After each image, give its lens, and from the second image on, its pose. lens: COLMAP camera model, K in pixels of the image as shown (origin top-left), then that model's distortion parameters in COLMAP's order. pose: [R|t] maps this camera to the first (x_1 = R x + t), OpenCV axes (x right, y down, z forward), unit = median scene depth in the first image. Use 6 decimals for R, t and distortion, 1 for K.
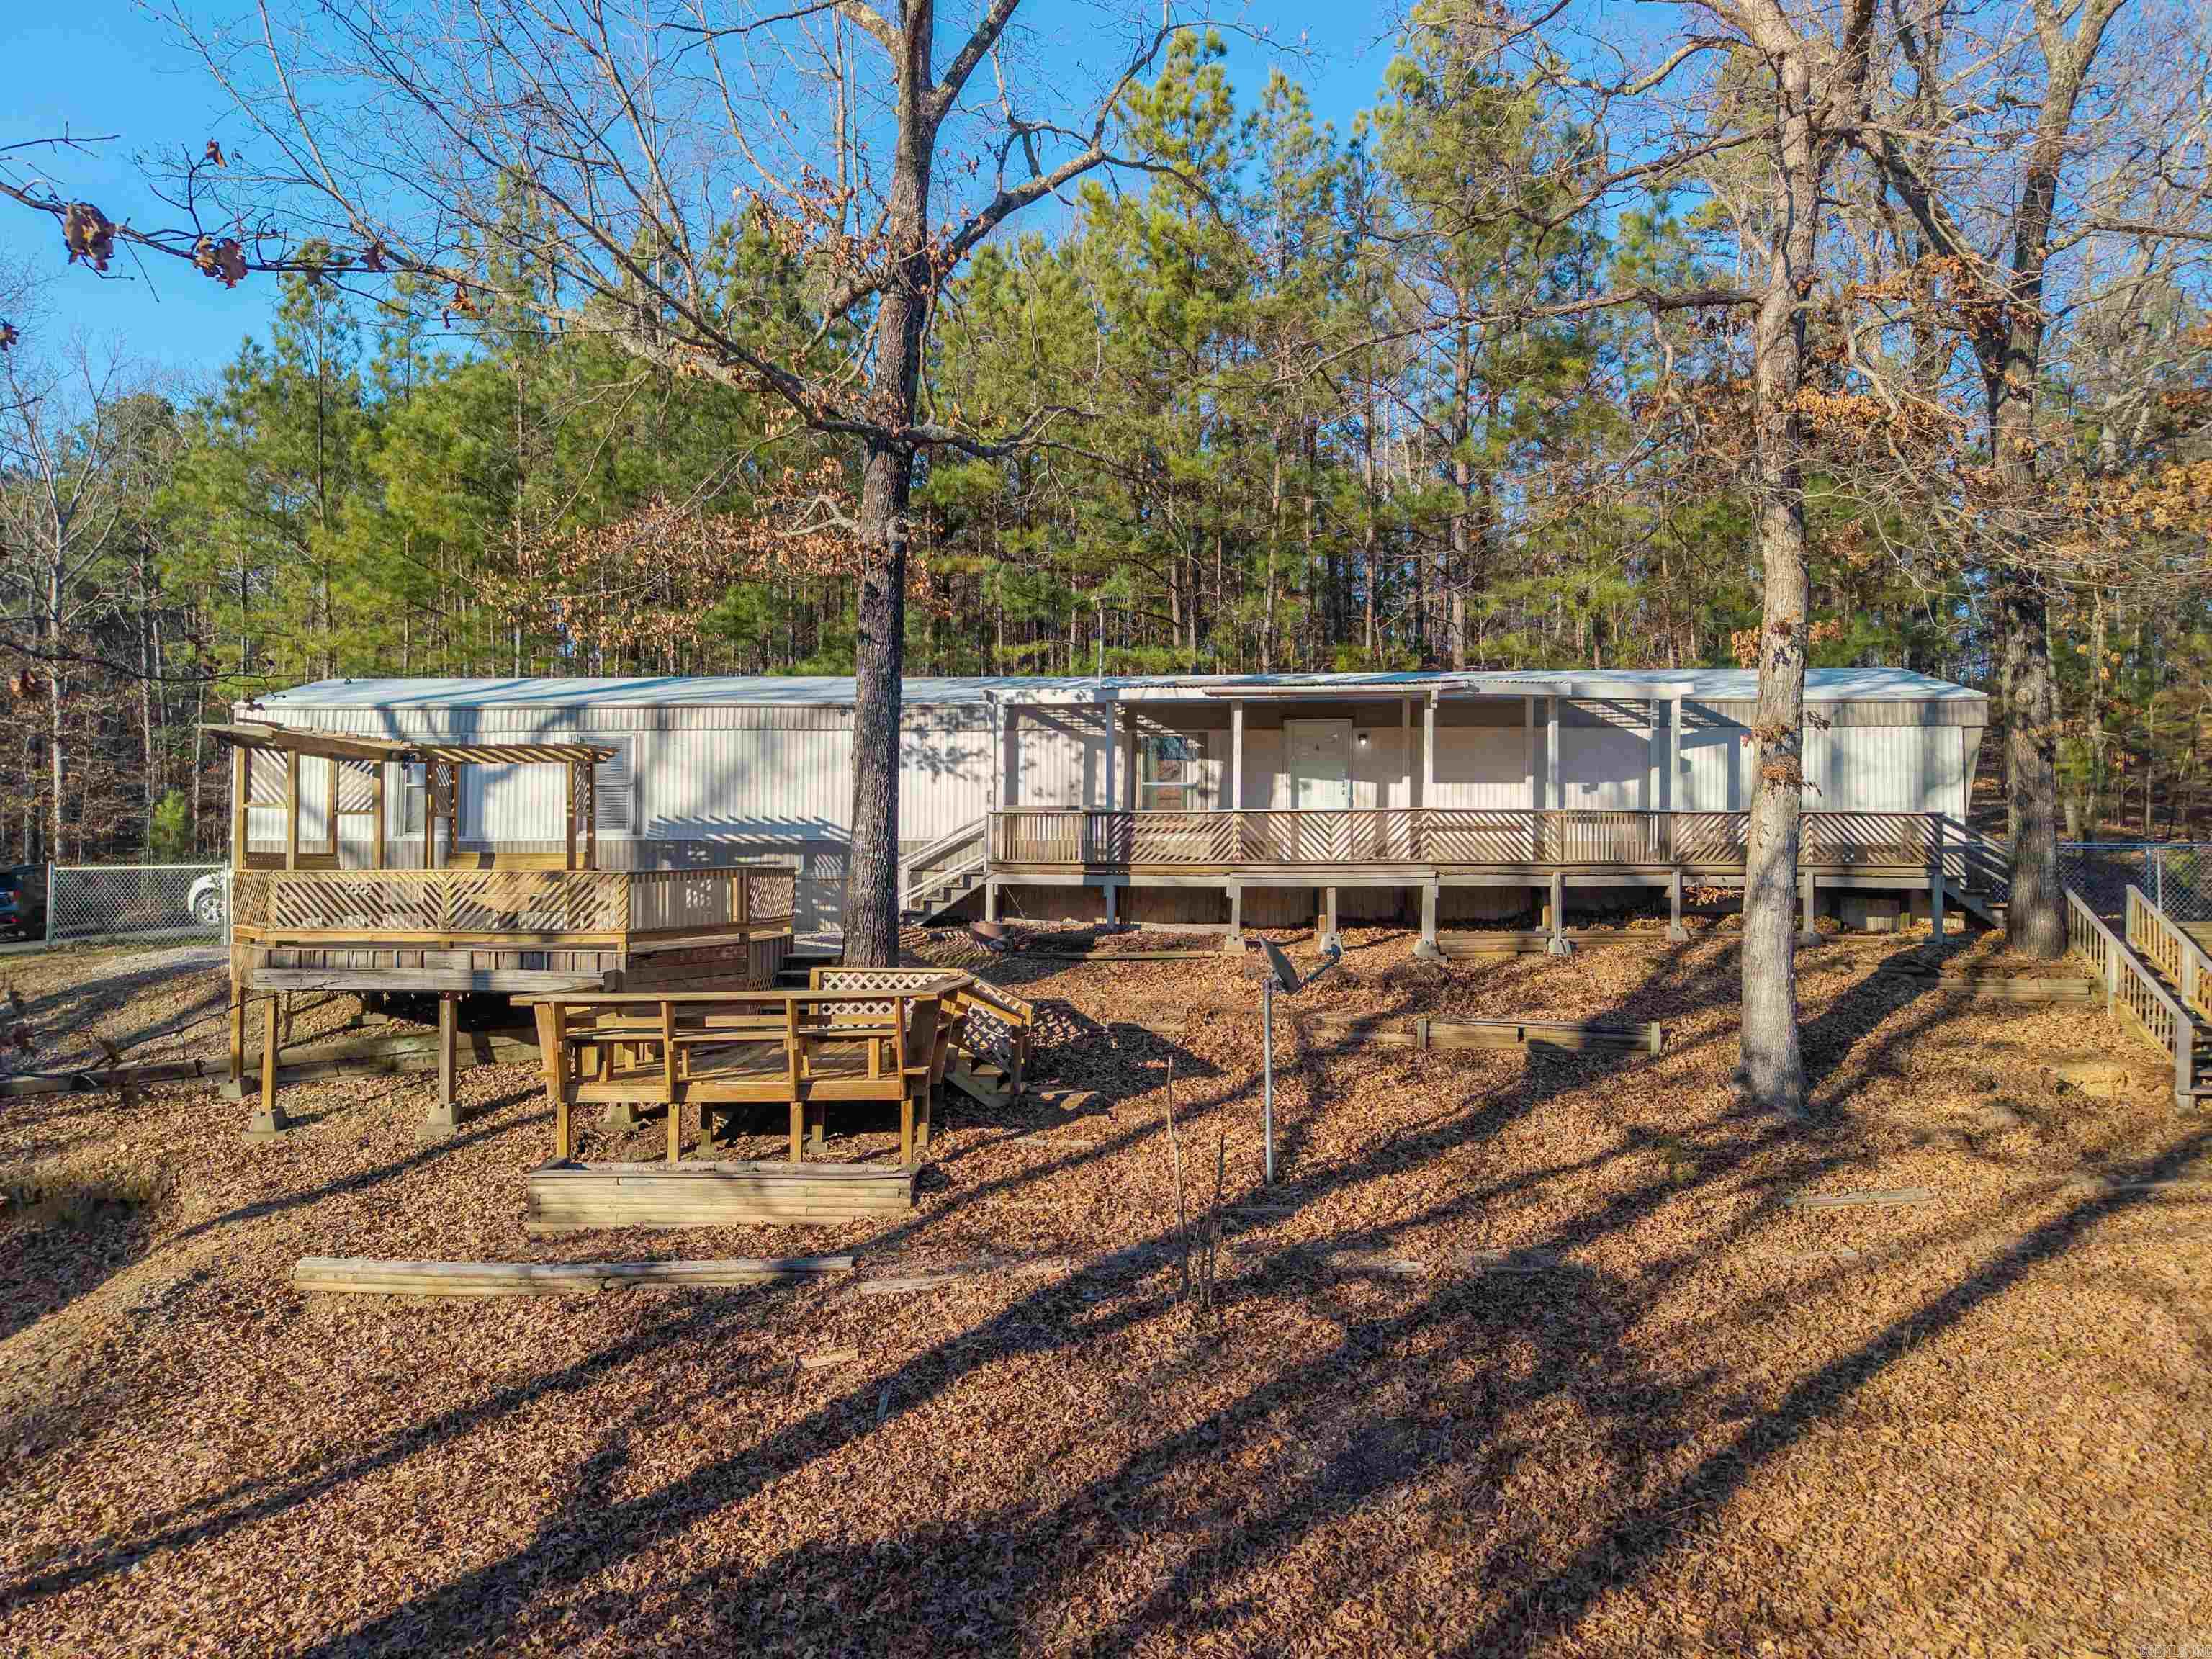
lens RADIAL K [[1488.0, 0, 1104.6], [0, 1488.0, 832.9], [0, 0, 1]] dist [0.021154, -0.031628]
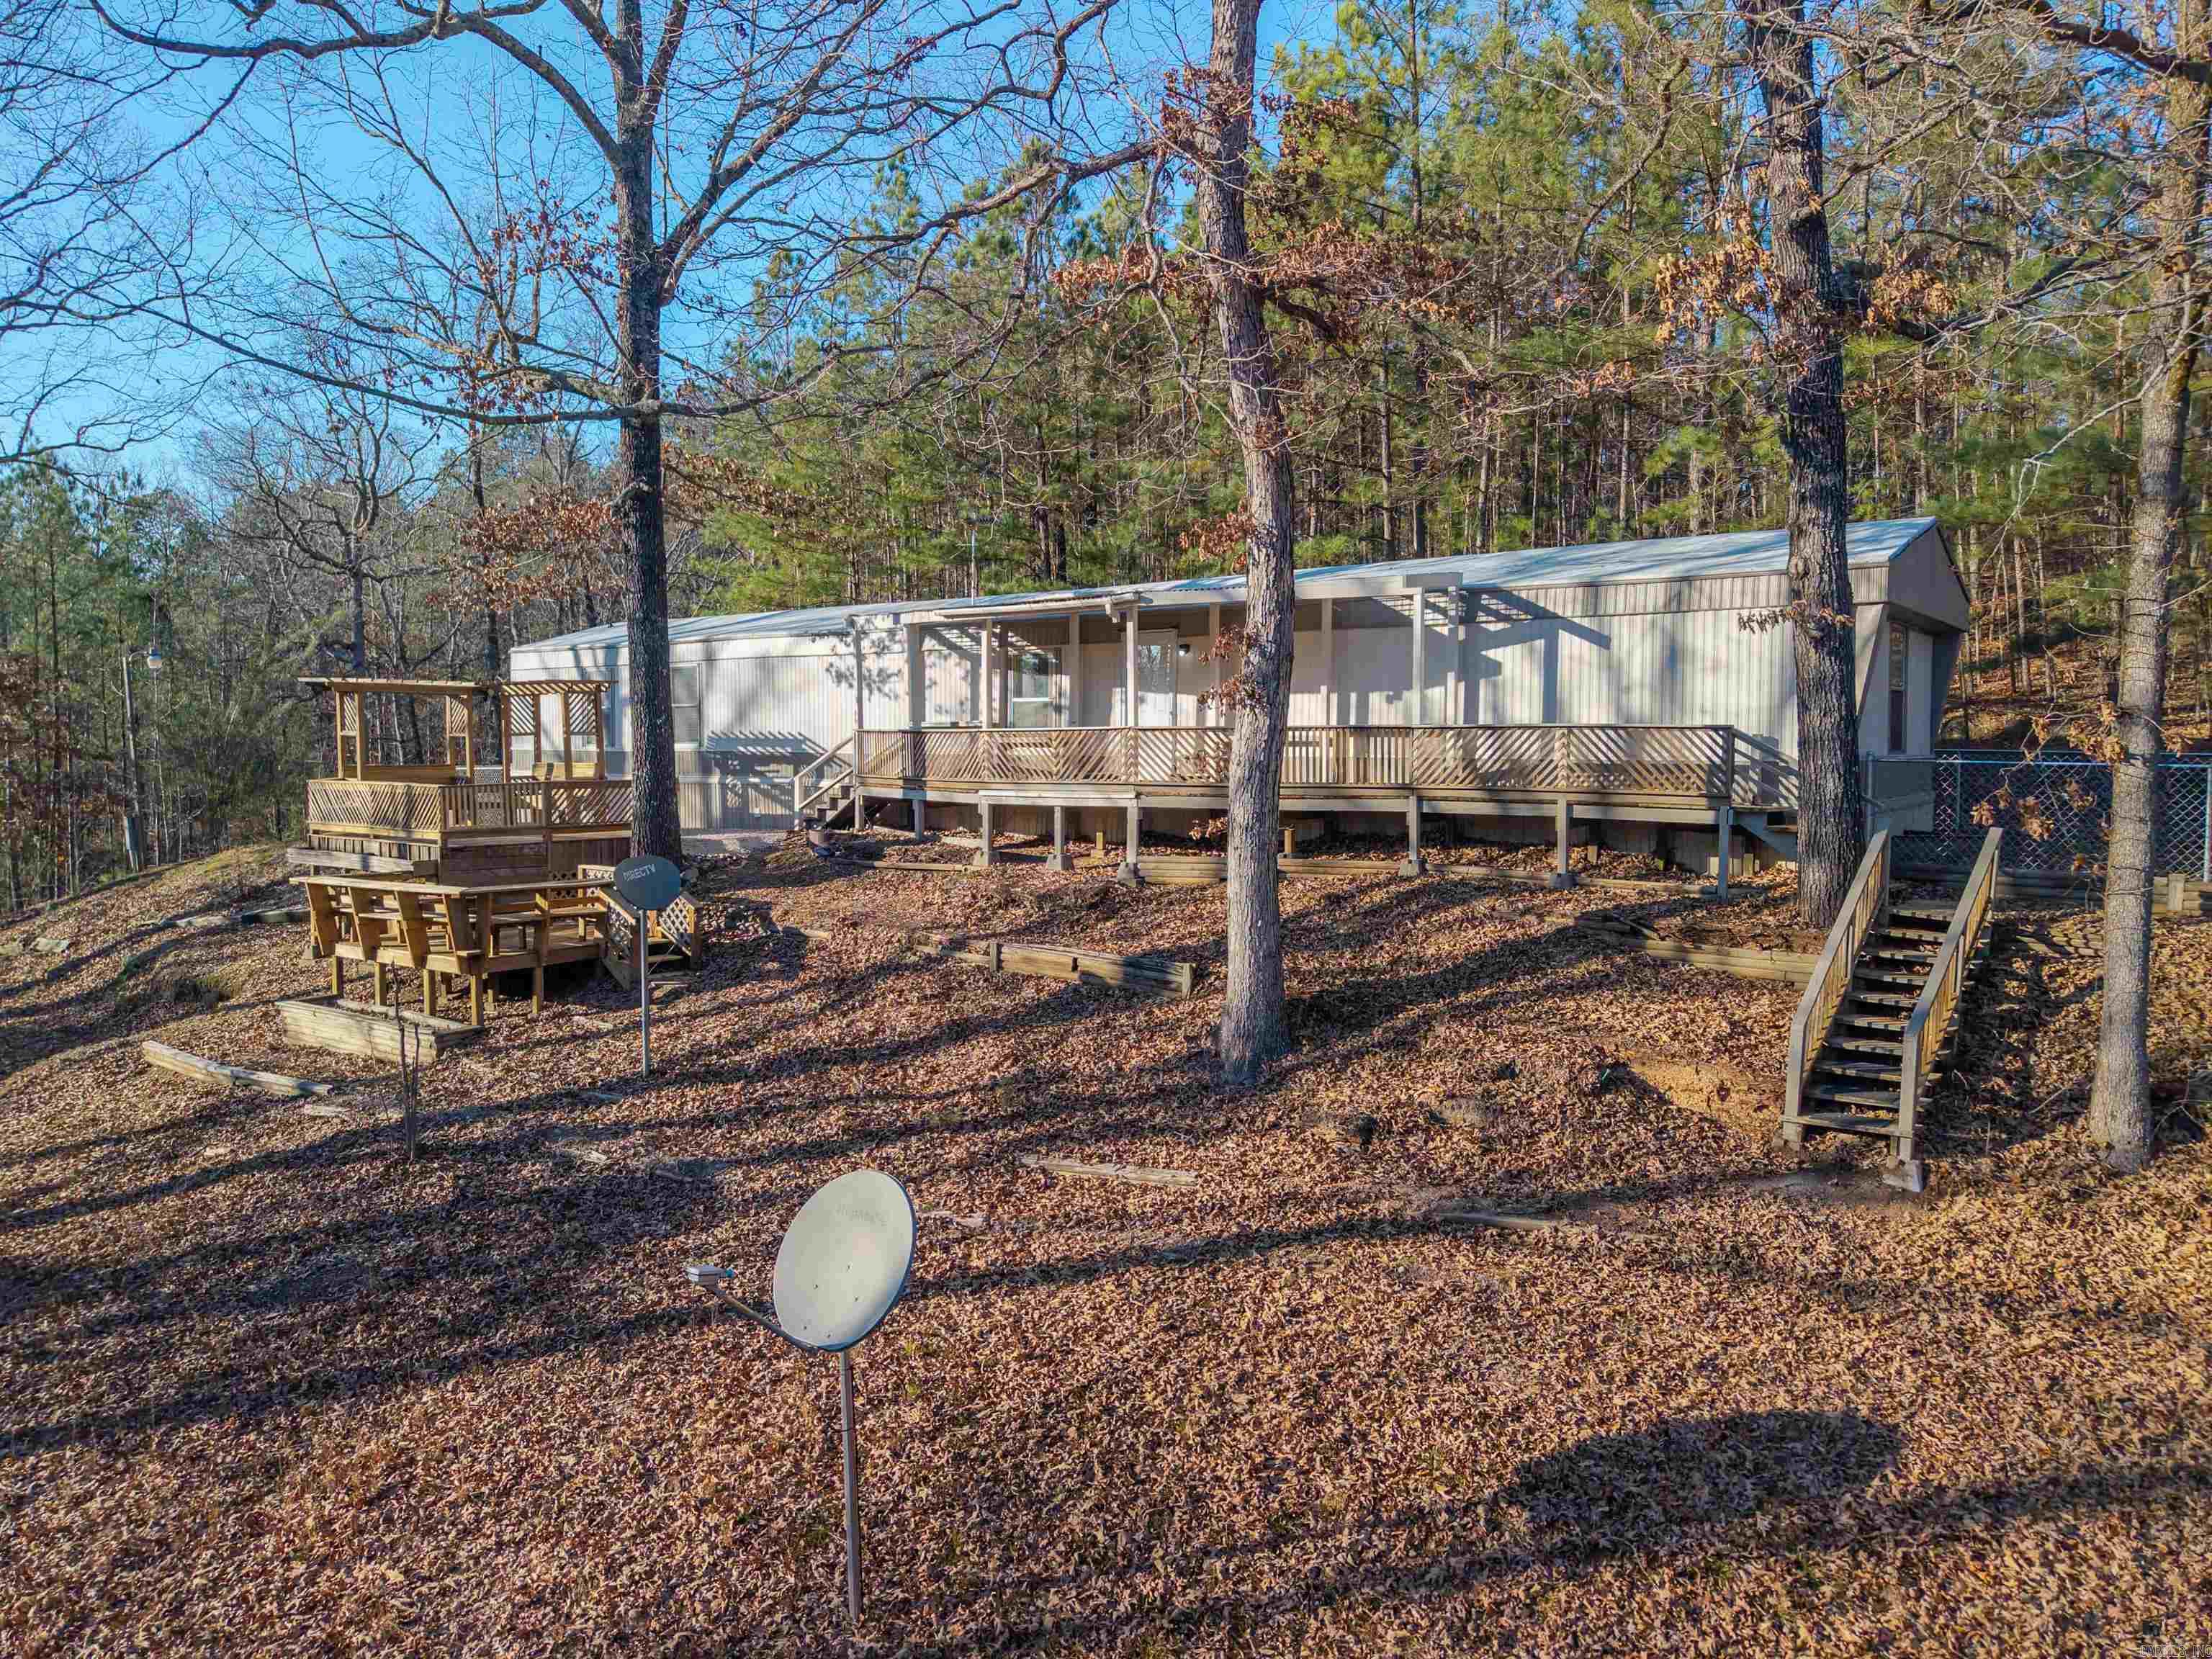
lens RADIAL K [[1488.0, 0, 1146.9], [0, 1488.0, 820.2], [0, 0, 1]] dist [0.021154, -0.031628]
pose [[0.841440, 0.027180, -0.539667, 0.678714], [0.010787, 0.997690, 0.067068, -0.018241], [0.540243, -0.062255, 0.839203, 0.185404]]
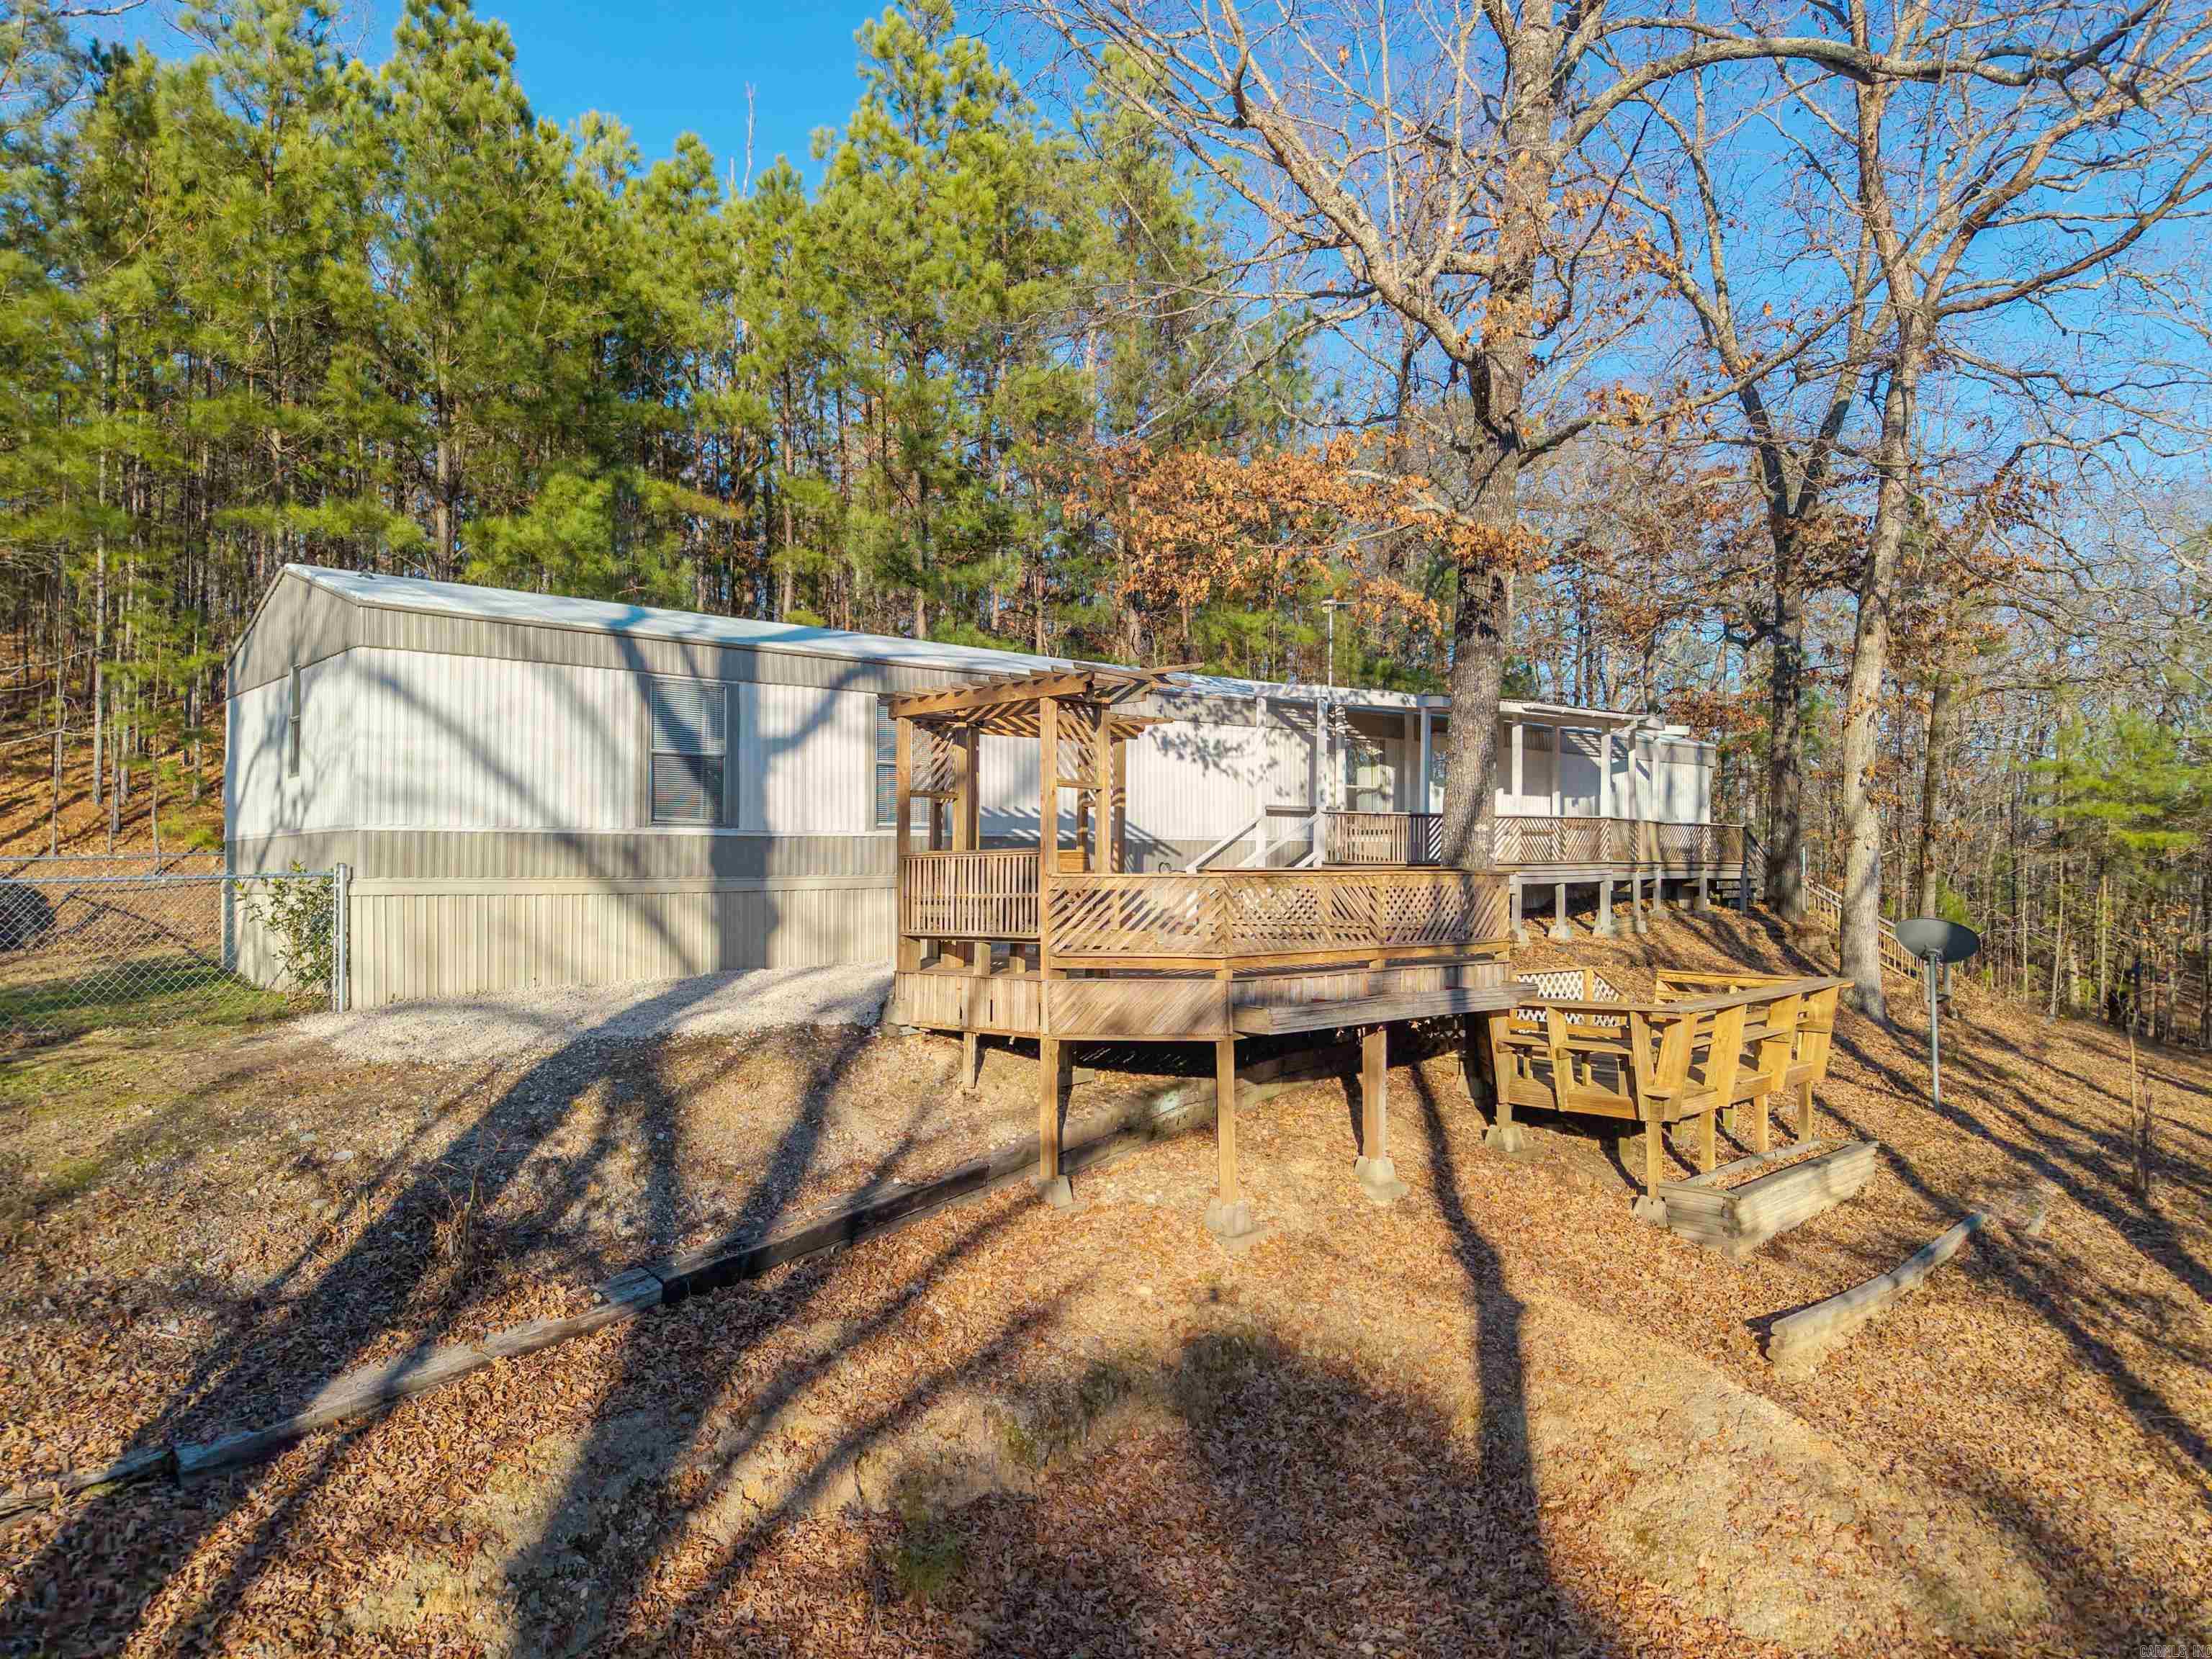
lens RADIAL K [[1488.0, 0, 1107.4], [0, 1488.0, 832.6], [0, 0, 1]] dist [0.021154, -0.031628]
pose [[0.699887, 0.009959, 0.714184, -0.854789], [-0.016416, 0.999863, 0.002145, 0.000221], [-0.714064, -0.013225, 0.699955, 0.399983]]
